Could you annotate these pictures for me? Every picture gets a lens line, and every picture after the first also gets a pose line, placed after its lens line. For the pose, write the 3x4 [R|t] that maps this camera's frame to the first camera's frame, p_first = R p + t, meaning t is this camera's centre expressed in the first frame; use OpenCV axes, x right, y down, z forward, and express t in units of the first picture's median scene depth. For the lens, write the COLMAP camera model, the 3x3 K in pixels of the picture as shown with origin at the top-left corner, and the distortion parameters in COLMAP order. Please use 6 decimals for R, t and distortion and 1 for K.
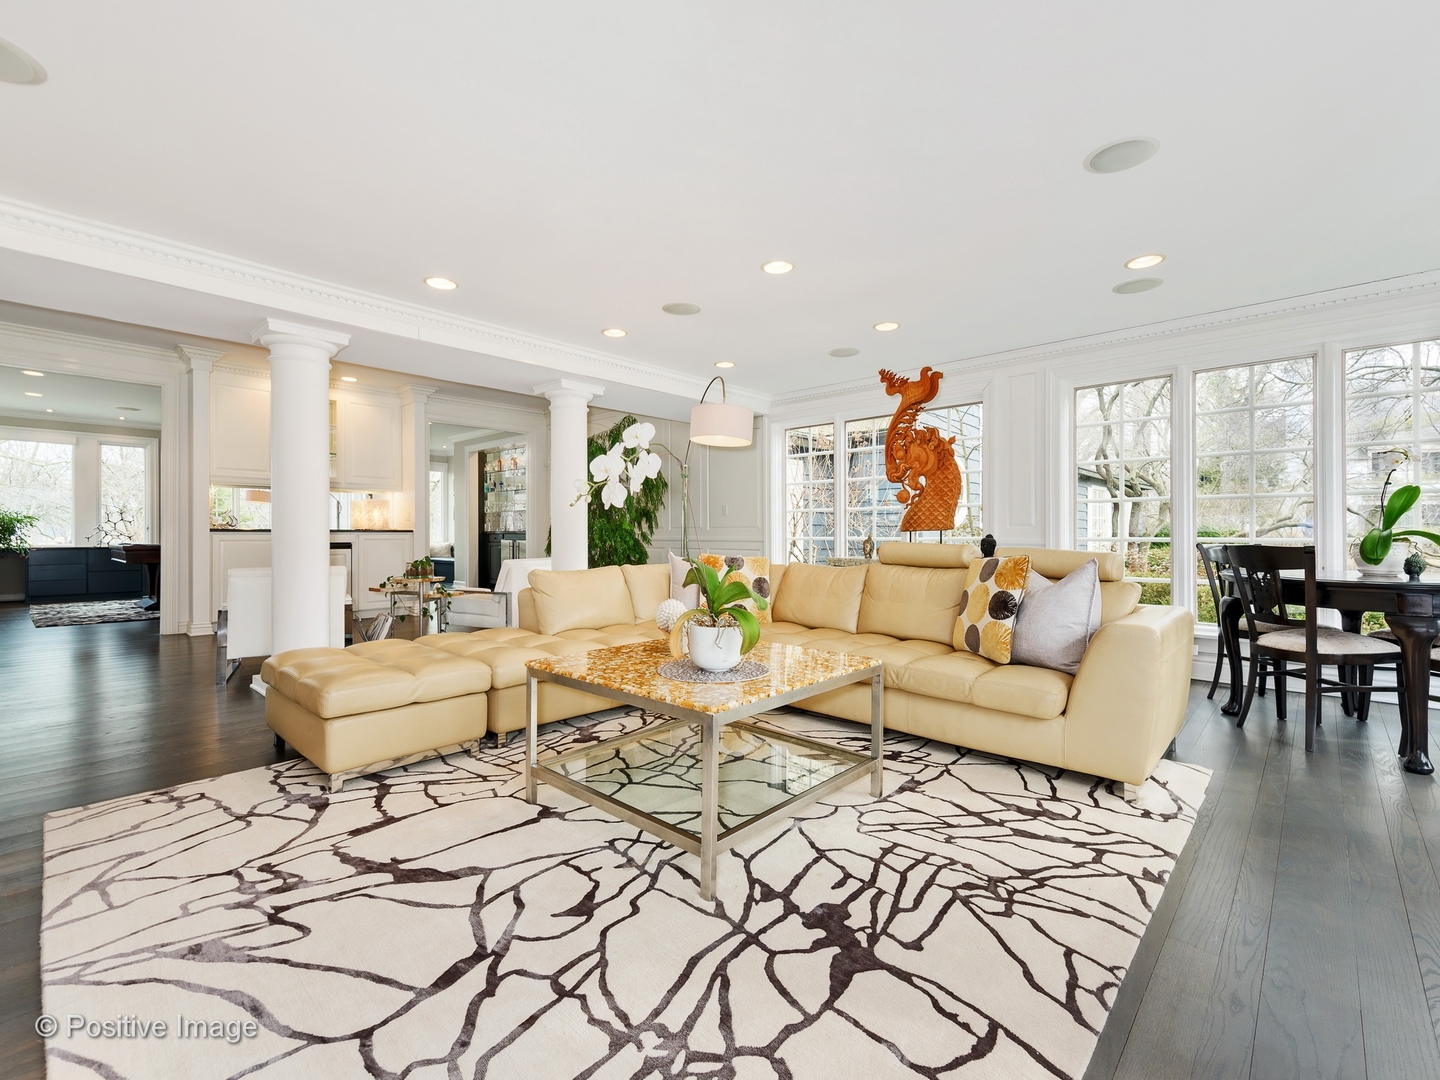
lens RADIAL K [[643.5, 0, 720.8], [0, 643.5, 536.3], [0, 0, 1]] dist [0.012037, 0.000050]
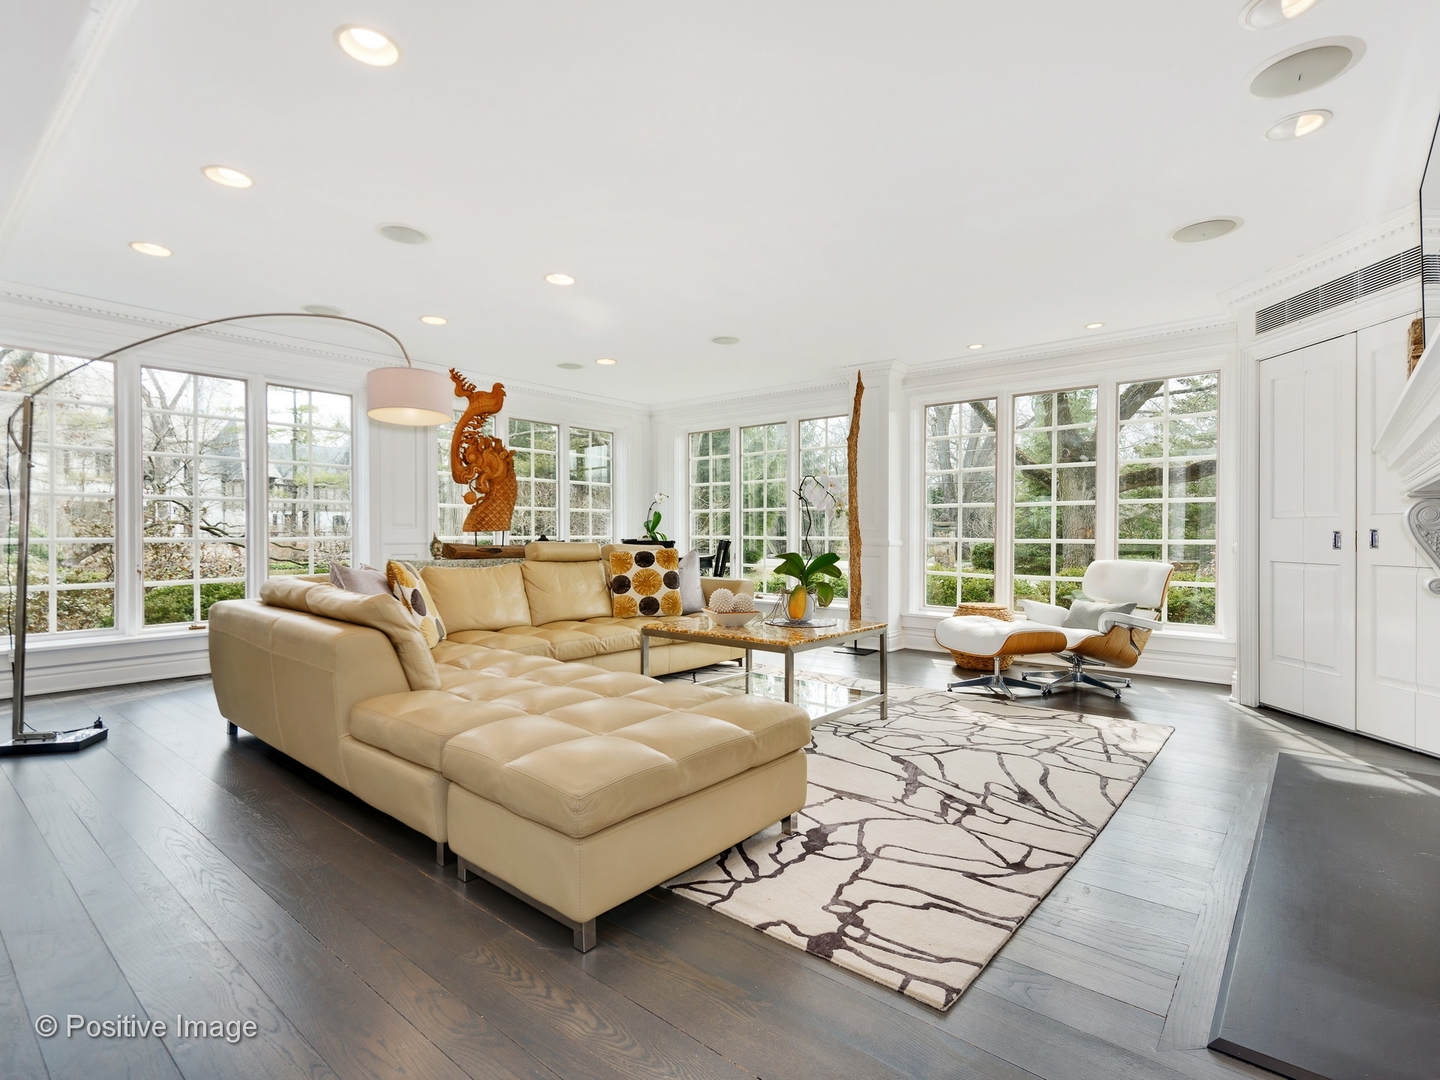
lens RADIAL K [[707.7, 0, 719.7], [0, 707.7, 538.8], [0, 0, 1]] dist [0.001184, 0.000188]
pose [[-0.045509, -0.005543, 0.998949, -2.008547], [-0.001571, 0.999984, 0.005477, -0.005556], [-0.998963, -0.001320, -0.045517, 1.486936]]
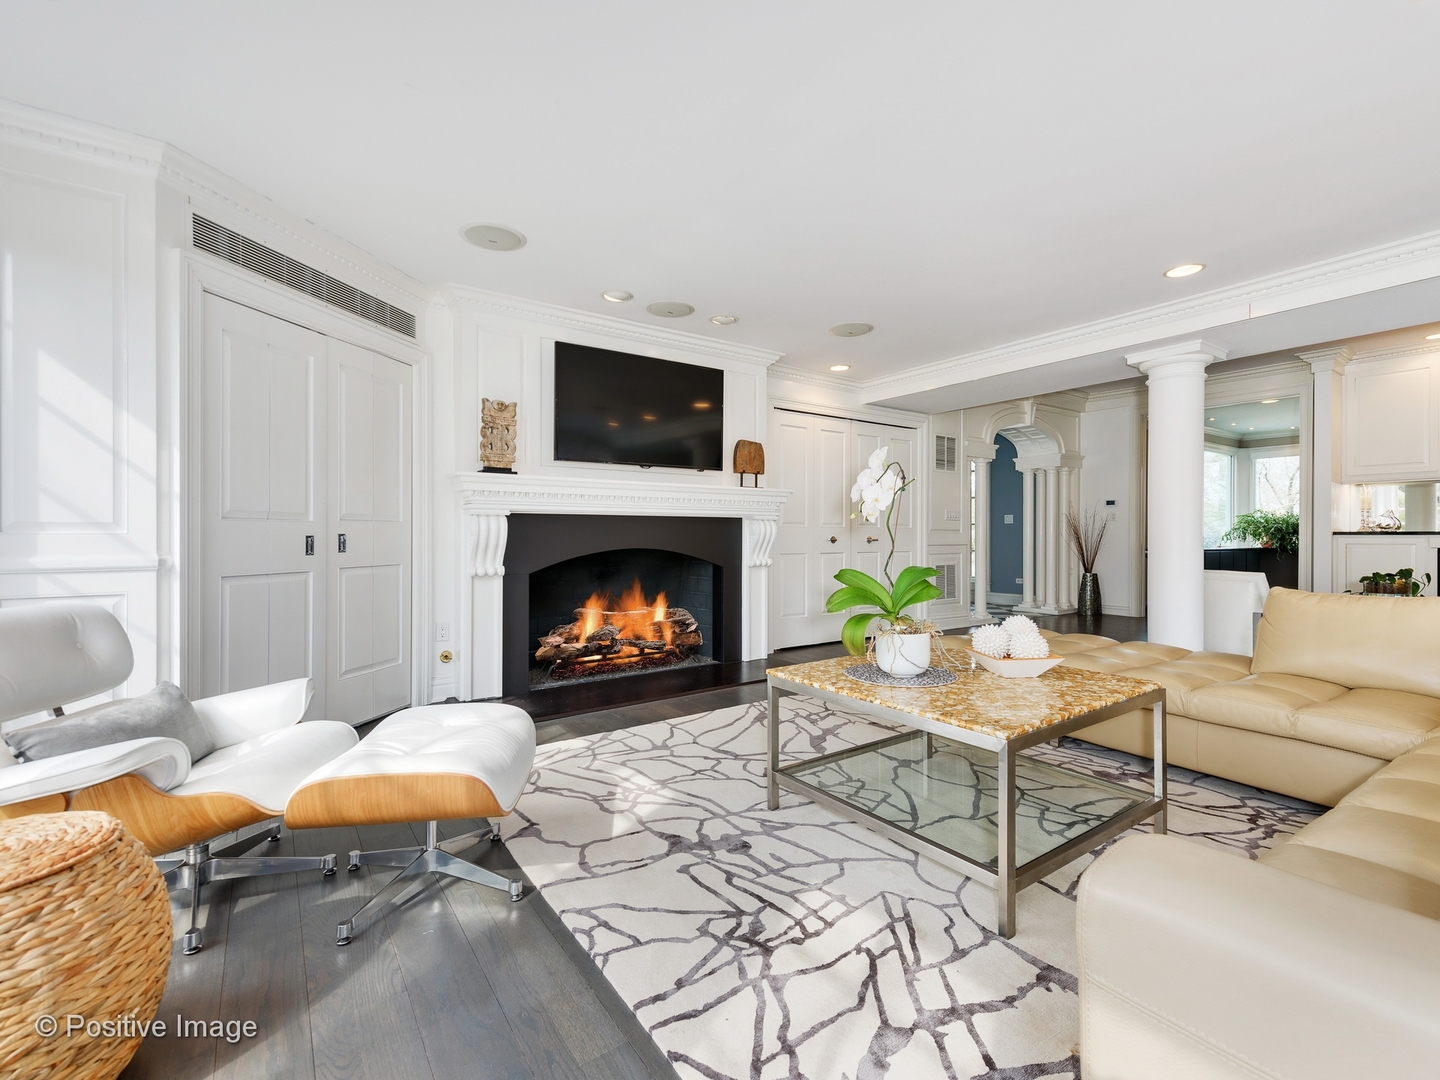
lens RADIAL K [[643.5, 0, 723.5], [0, 643.5, 535.9], [0, 0, 1]] dist [0.012037, 0.000050]
pose [[-0.208366, 0.001020, -0.978050, 1.241593], [-0.001743, 0.999997, 0.001414, -0.018665], [0.978049, 0.001999, -0.208364, 1.095011]]
